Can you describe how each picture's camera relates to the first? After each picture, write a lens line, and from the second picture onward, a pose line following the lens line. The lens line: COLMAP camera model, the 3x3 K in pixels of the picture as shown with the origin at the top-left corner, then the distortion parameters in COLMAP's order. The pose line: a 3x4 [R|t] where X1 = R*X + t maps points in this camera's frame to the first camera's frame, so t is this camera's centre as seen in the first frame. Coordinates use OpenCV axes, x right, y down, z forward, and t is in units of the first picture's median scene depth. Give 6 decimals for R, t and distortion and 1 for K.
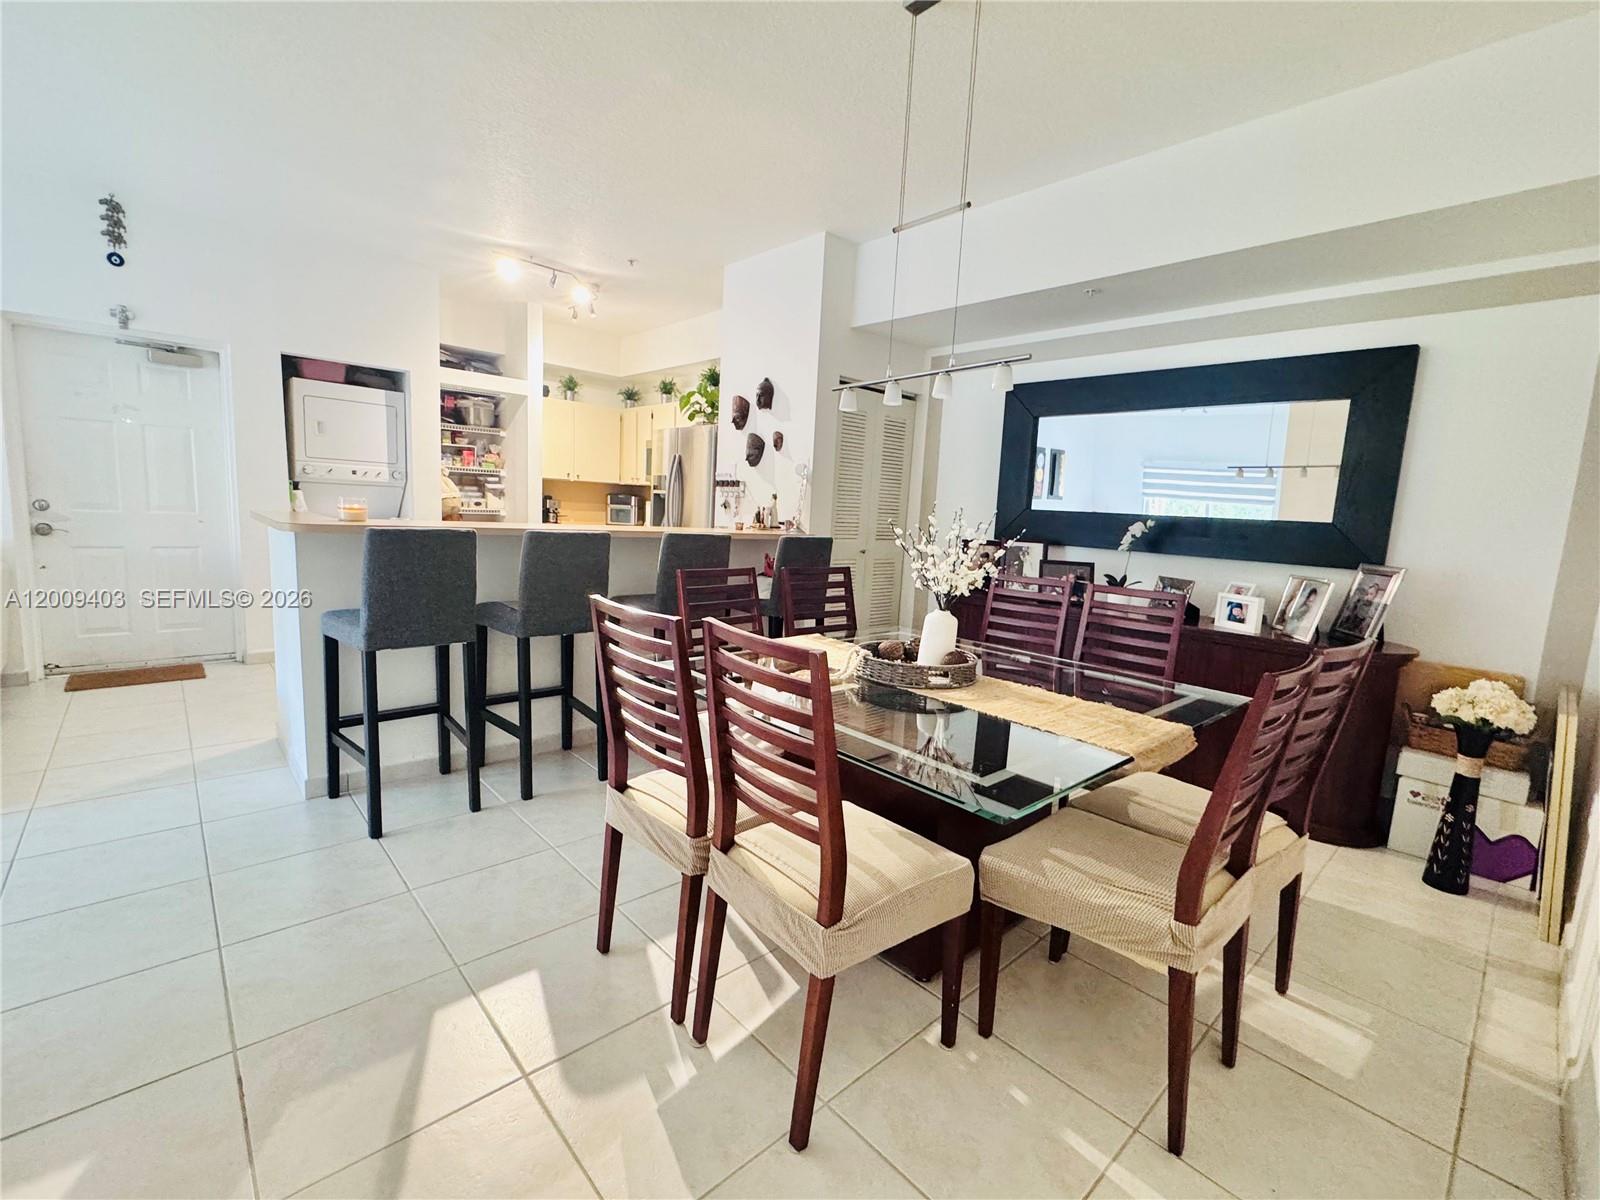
lens RADIAL K [[693.9, 0, 800.0], [0, 693.9, 600.0], [0, 0, 1]] dist [0.001335, 0.000106]
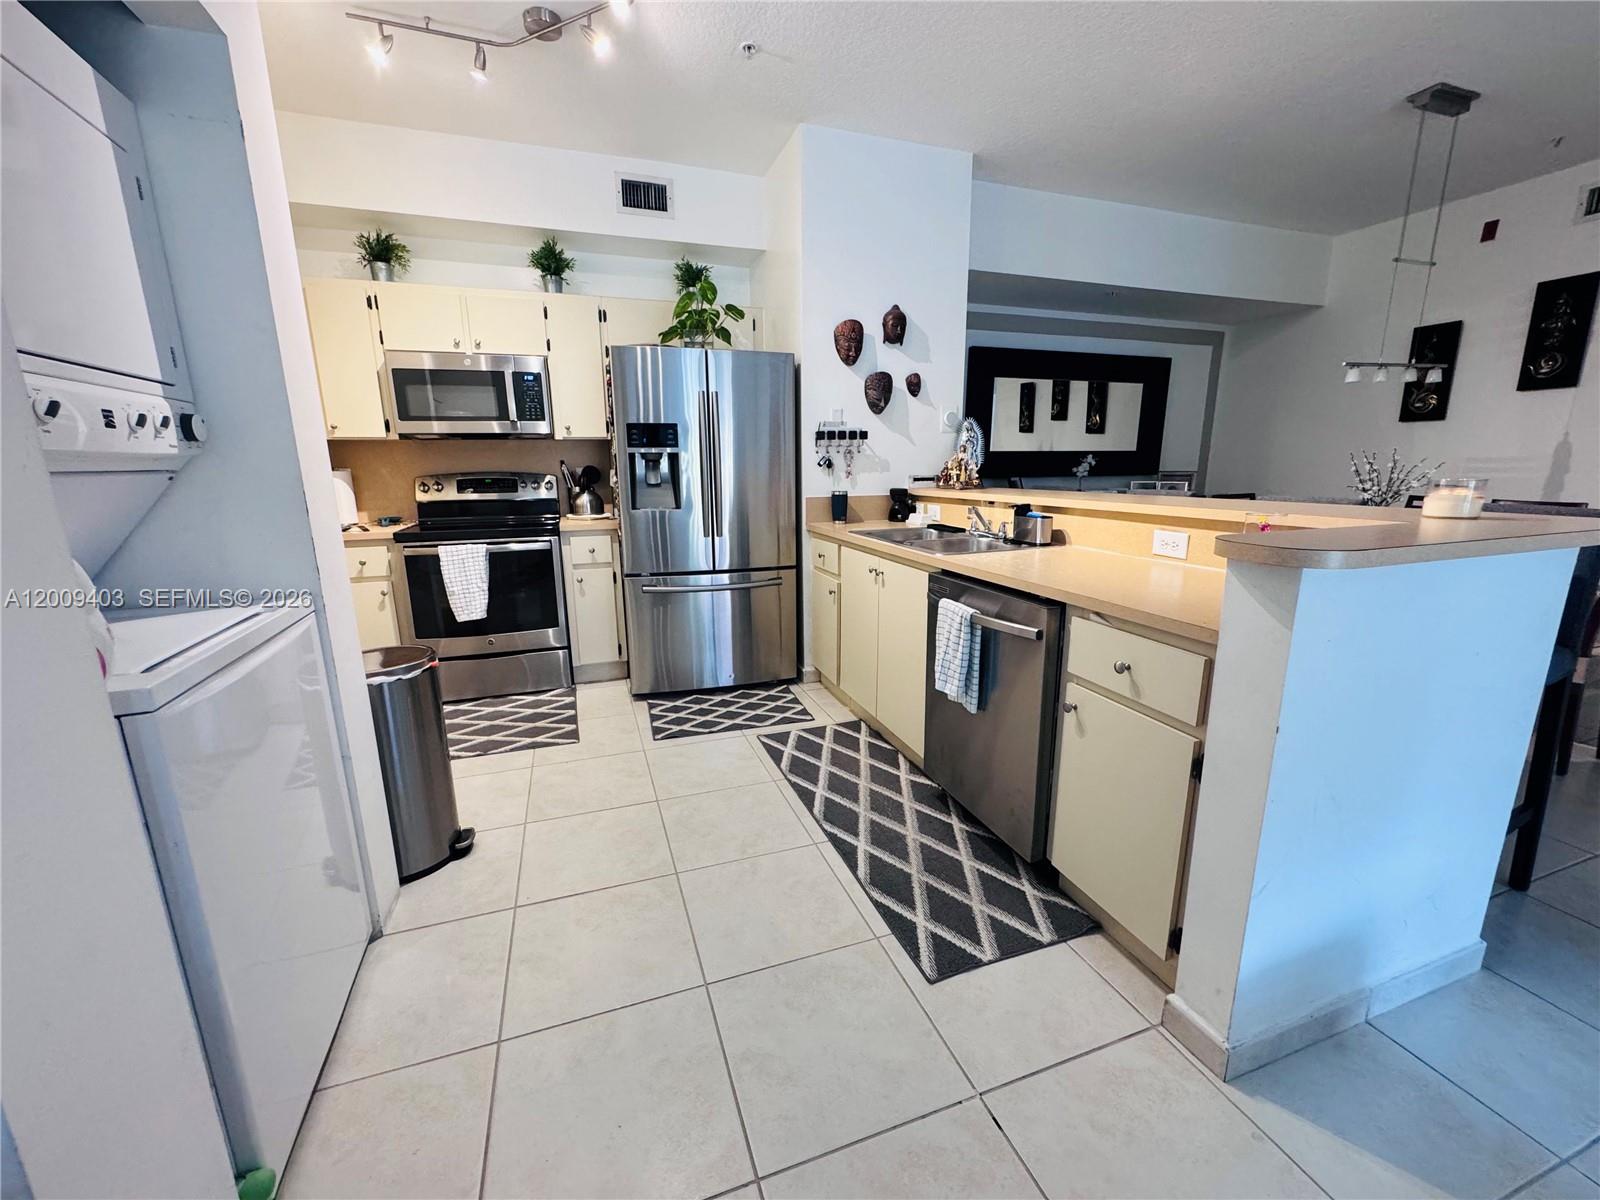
lens RADIAL K [[637.8, 0, 800.0], [0, 637.8, 600.0], [0, 0, 1]] dist [-0.002256, 0.000166]
pose [[0.393473, -0.248818, 0.885024, -0.824194], [0.153114, 0.966969, 0.203783, -0.146254], [-0.906496, 0.055326, 0.418574, 0.774641]]
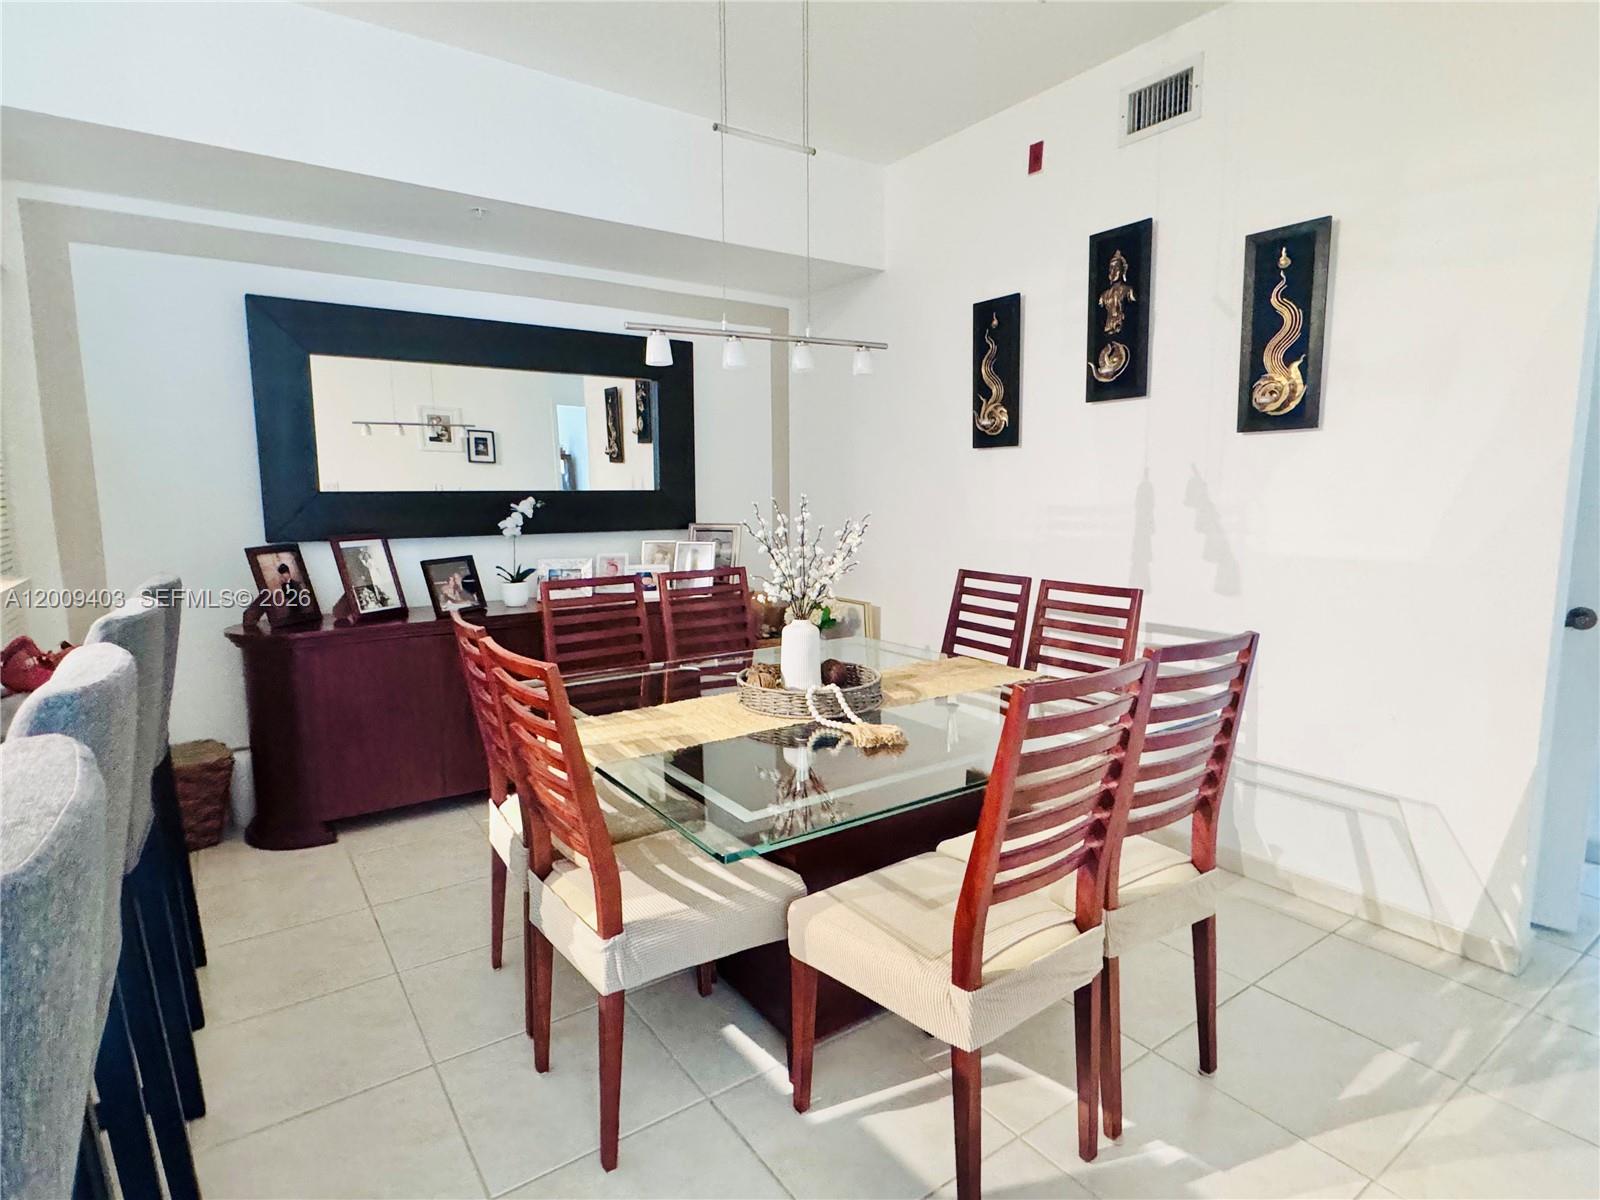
lens RADIAL K [[848.5, 0, 800.0], [0, 848.5, 600.0], [0, 0, 1]] dist [-0.000703, -0.000148]
pose [[0.139116, -0.171642, 0.975288, -0.391935], [0.146385, 0.977609, 0.151170, -0.078915], [-0.979397, 0.121737, 0.161127, 0.397783]]
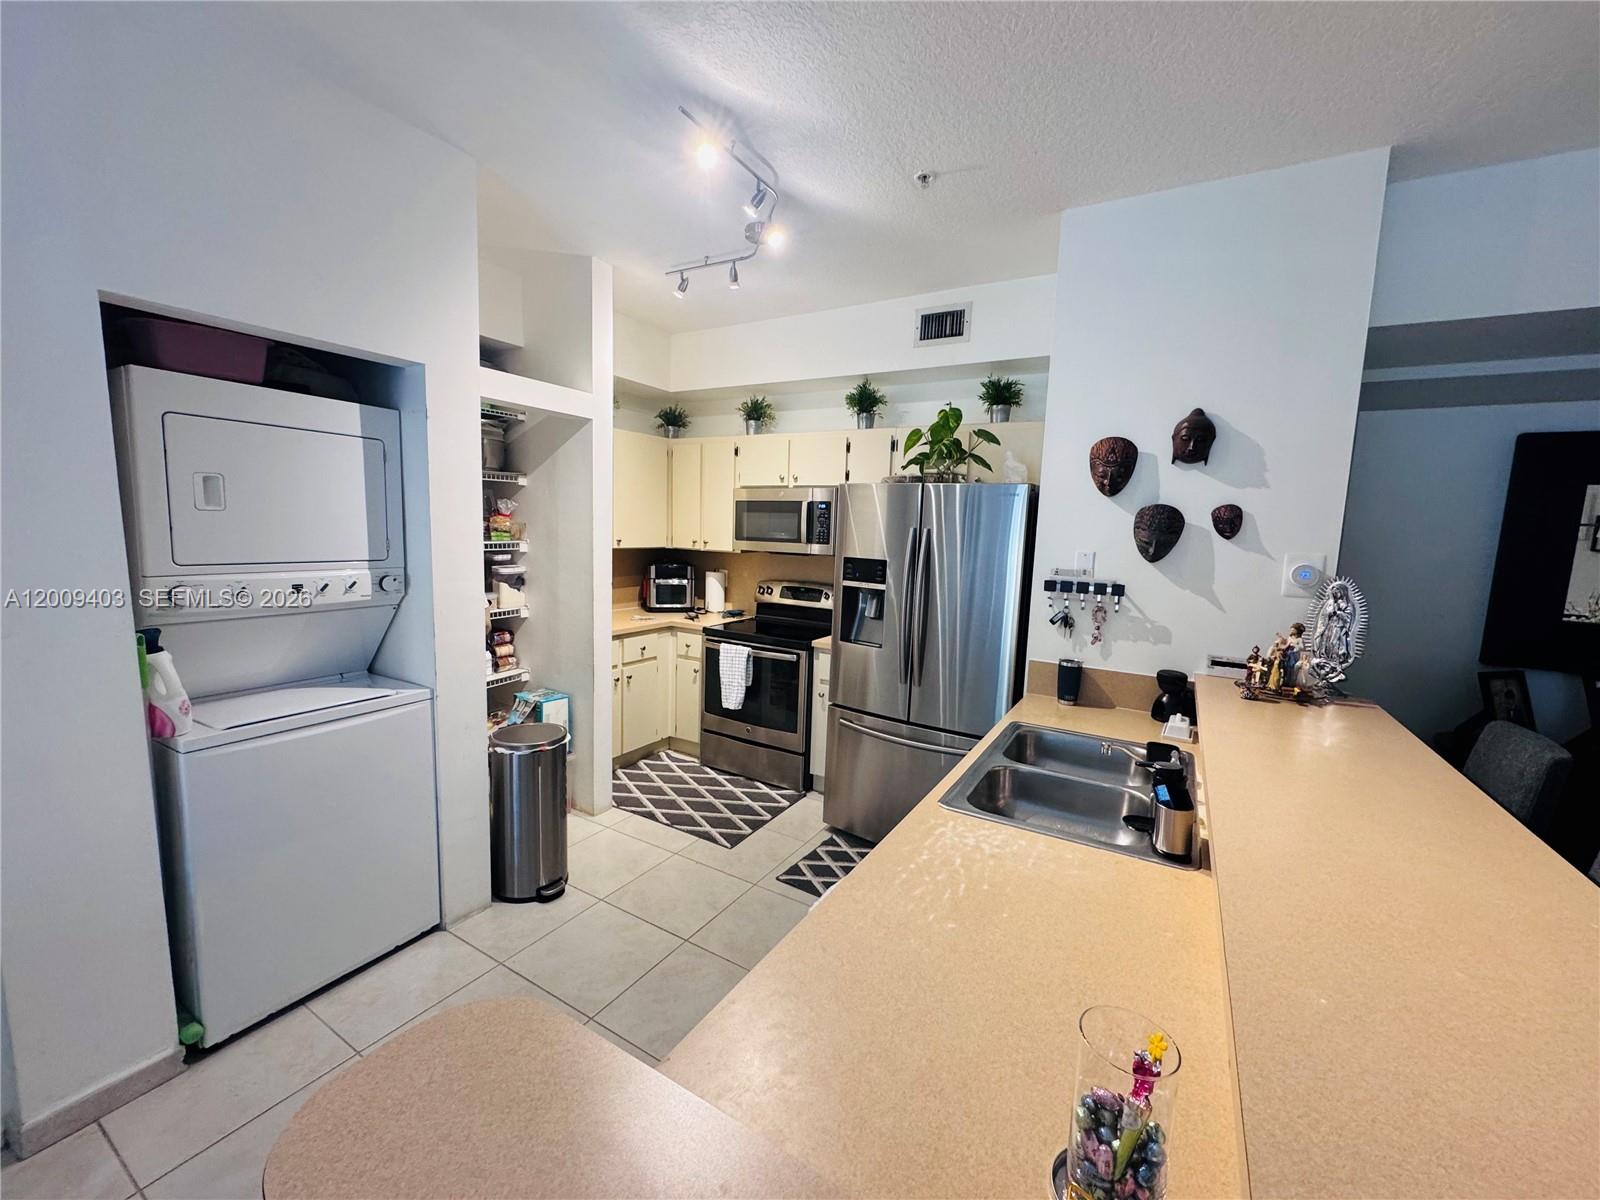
lens RADIAL K [[637.8, 0, 800.0], [0, 637.8, 600.0], [0, 0, 1]] dist [-0.002256, 0.000166]
pose [[0.958146, -0.050674, 0.281761, -0.494306], [0.051872, 0.998649, 0.003211, -0.176456], [-0.281543, 0.011539, 0.959479, 0.573835]]
